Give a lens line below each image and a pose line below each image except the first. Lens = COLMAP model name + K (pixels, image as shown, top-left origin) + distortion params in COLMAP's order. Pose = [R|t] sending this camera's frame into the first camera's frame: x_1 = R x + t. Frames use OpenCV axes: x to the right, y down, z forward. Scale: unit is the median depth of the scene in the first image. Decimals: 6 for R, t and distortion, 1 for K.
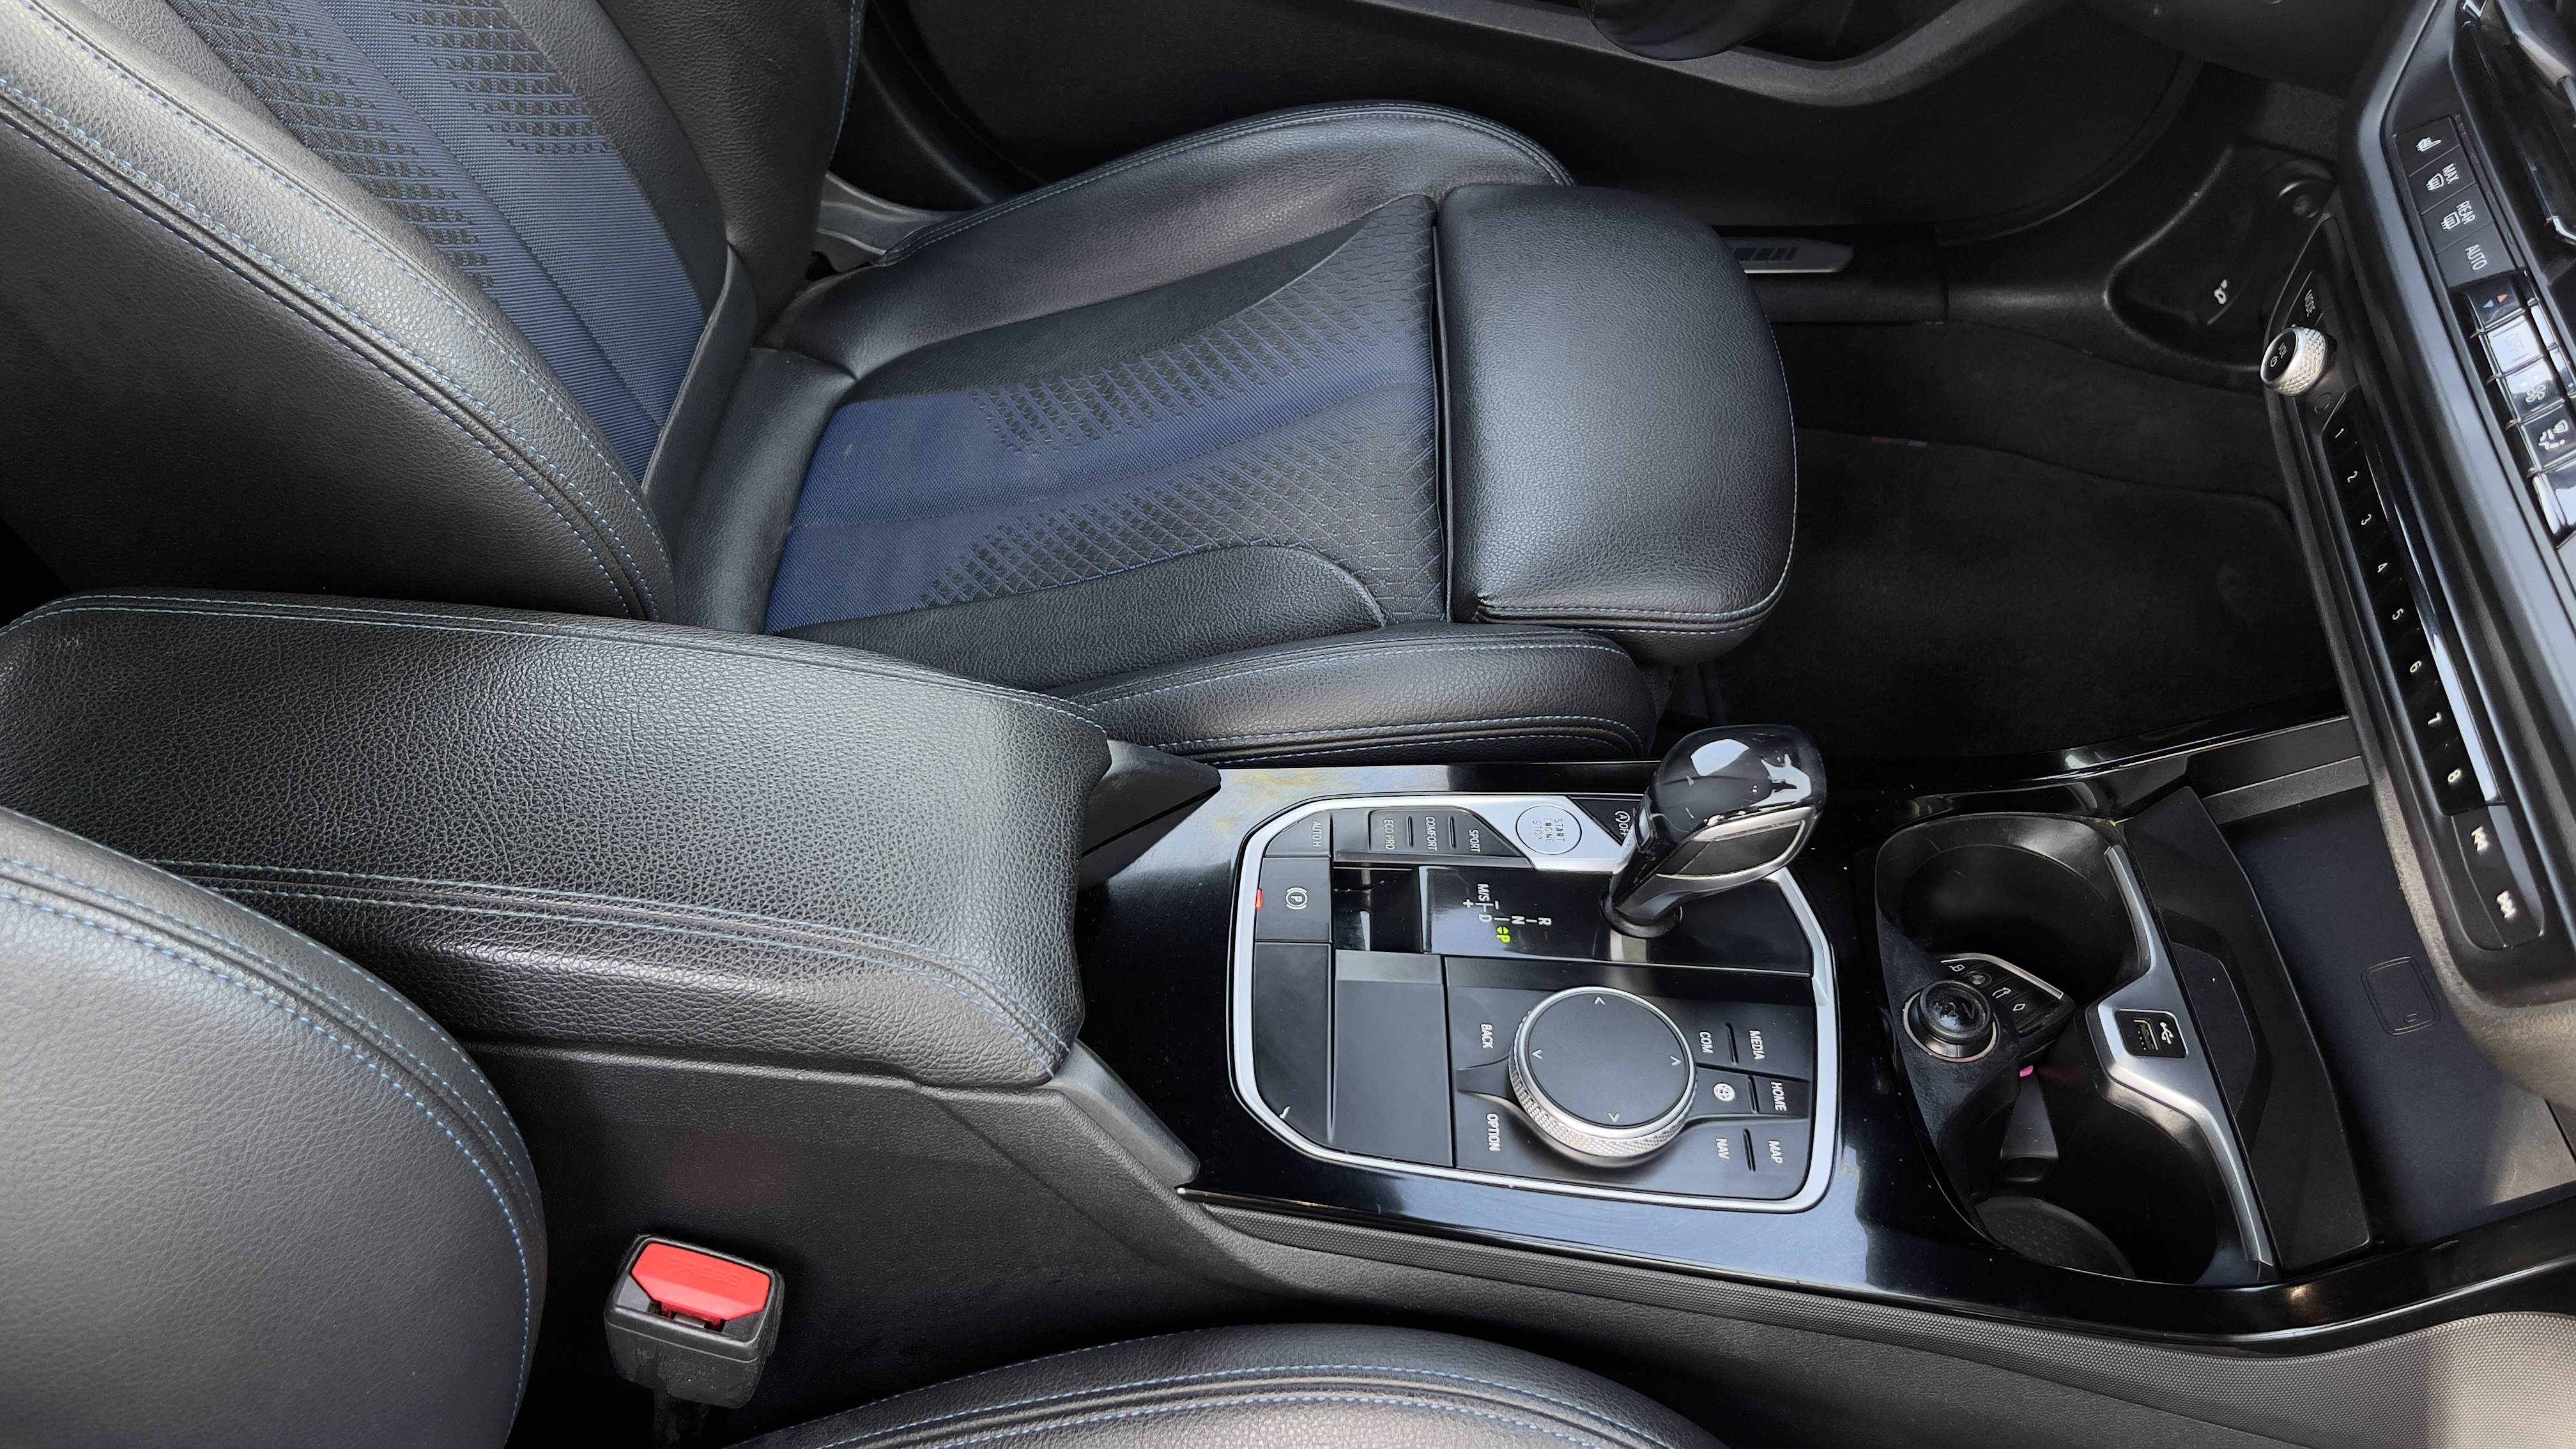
lens RADIAL K [[1957.1, 0, 1278.7], [0, 1957.1, 735.9], [0, 0, 1]] dist [0.069081, -0.099728]
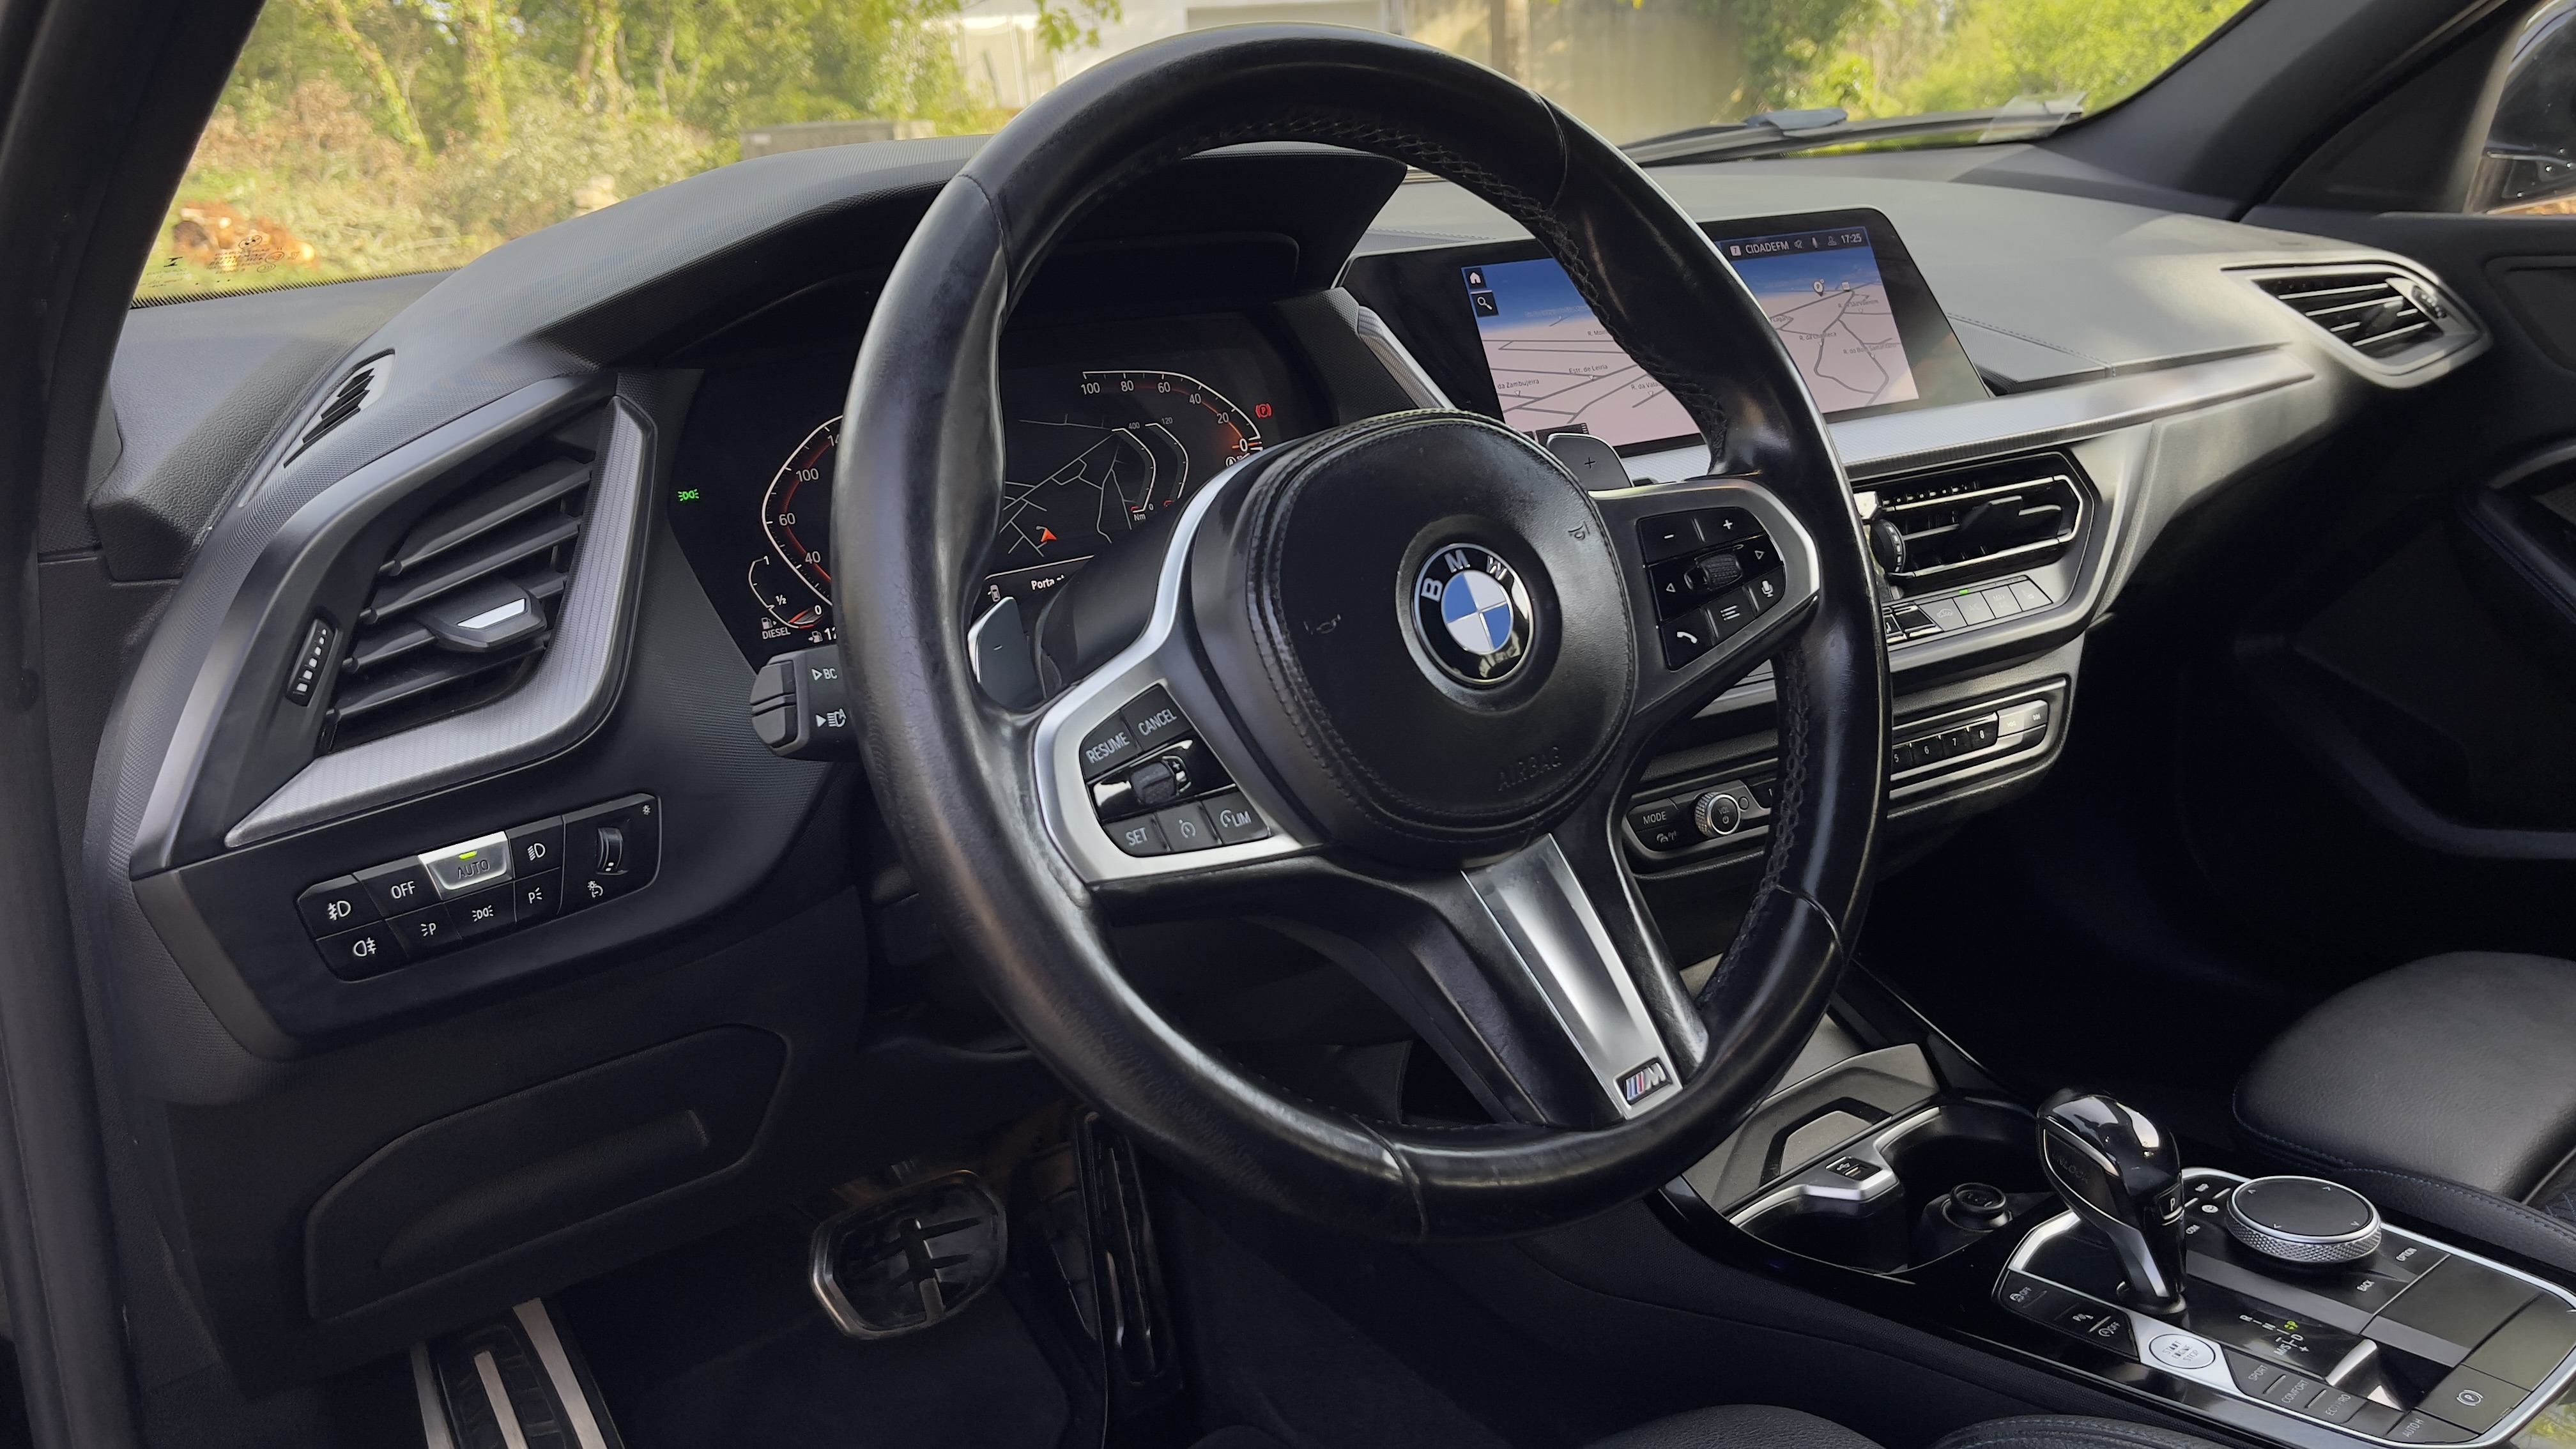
lens RADIAL K [[1963.0, 0, 1292.1], [0, 1963.0, 724.9], [0, 0, 1]] dist [0.046914, -0.047517]
pose [[-0.618523, -0.176895, 0.765596, -0.271552], [0.619001, 0.490469, 0.613415, -0.896728], [-0.484011, 0.853316, -0.193868, 0.940448]]
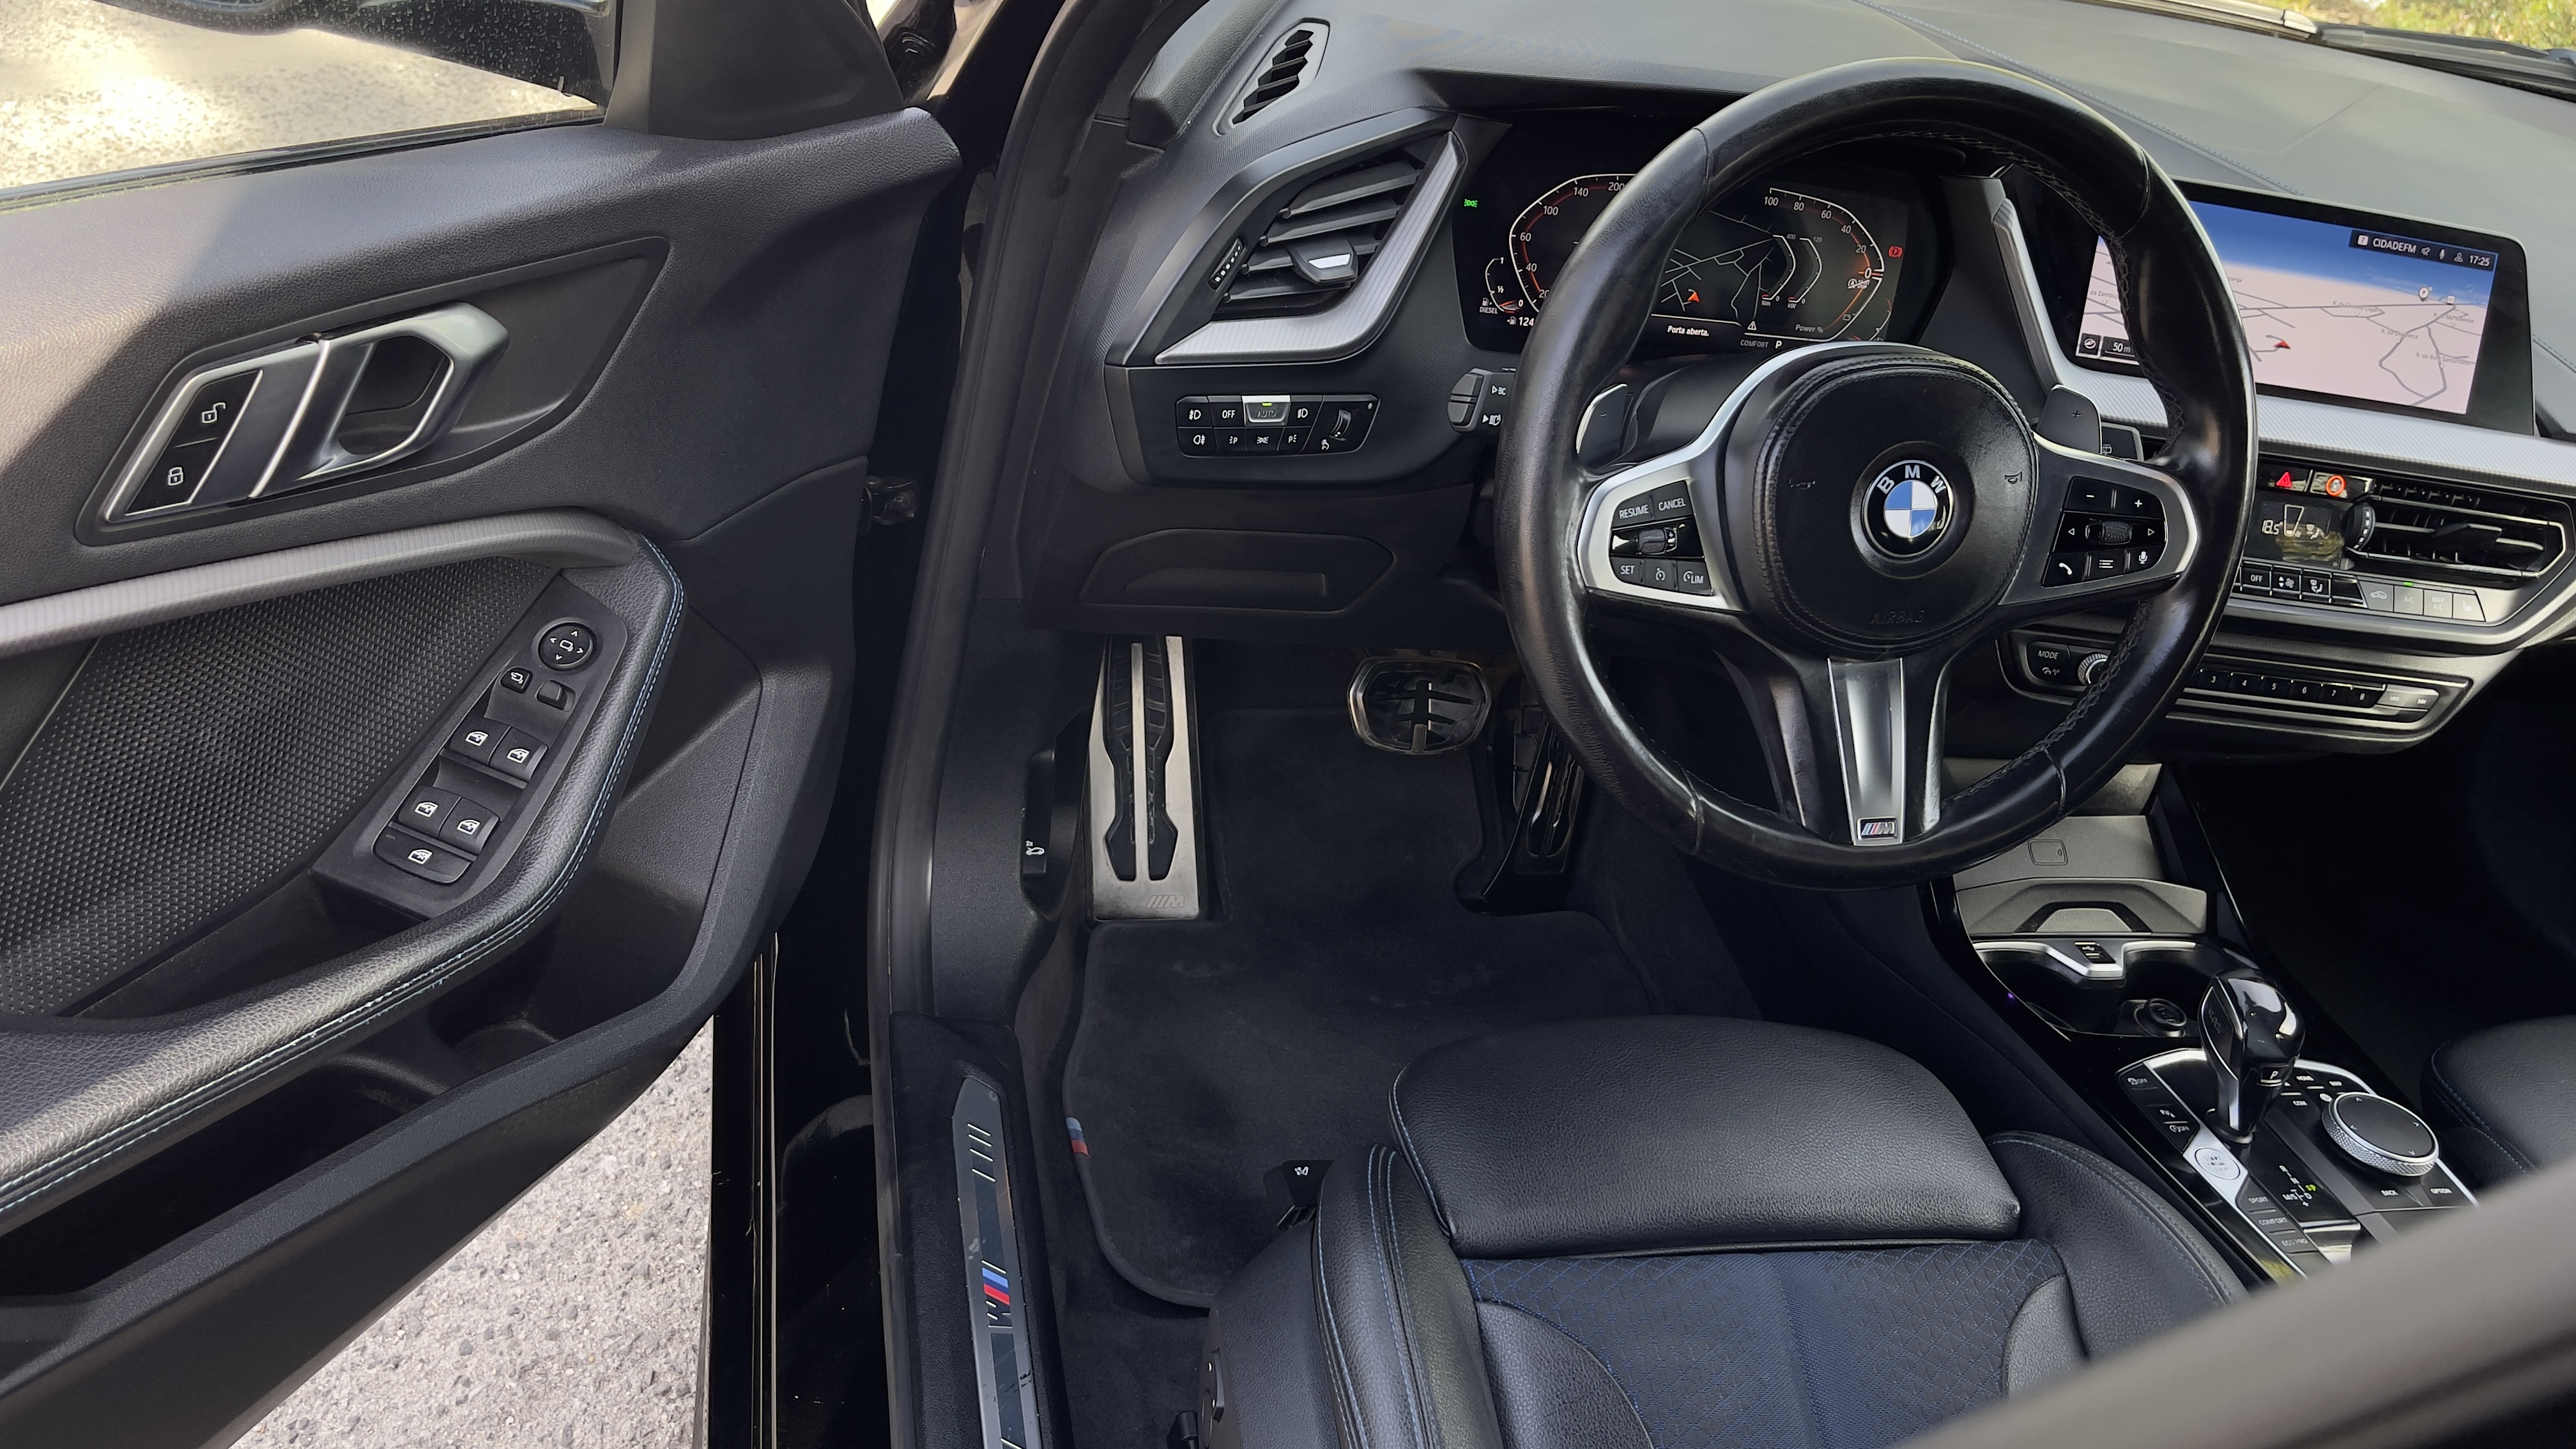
lens RADIAL K [[1957.1, 0, 1278.7], [0, 1957.1, 735.9], [0, 0, 1]] dist [0.069081, -0.099728]
pose [[-0.223226, -0.568780, 0.791618, -0.579792], [0.581885, 0.573785, 0.576351, -1.165165], [-0.782035, 0.589287, 0.202881, 0.863942]]
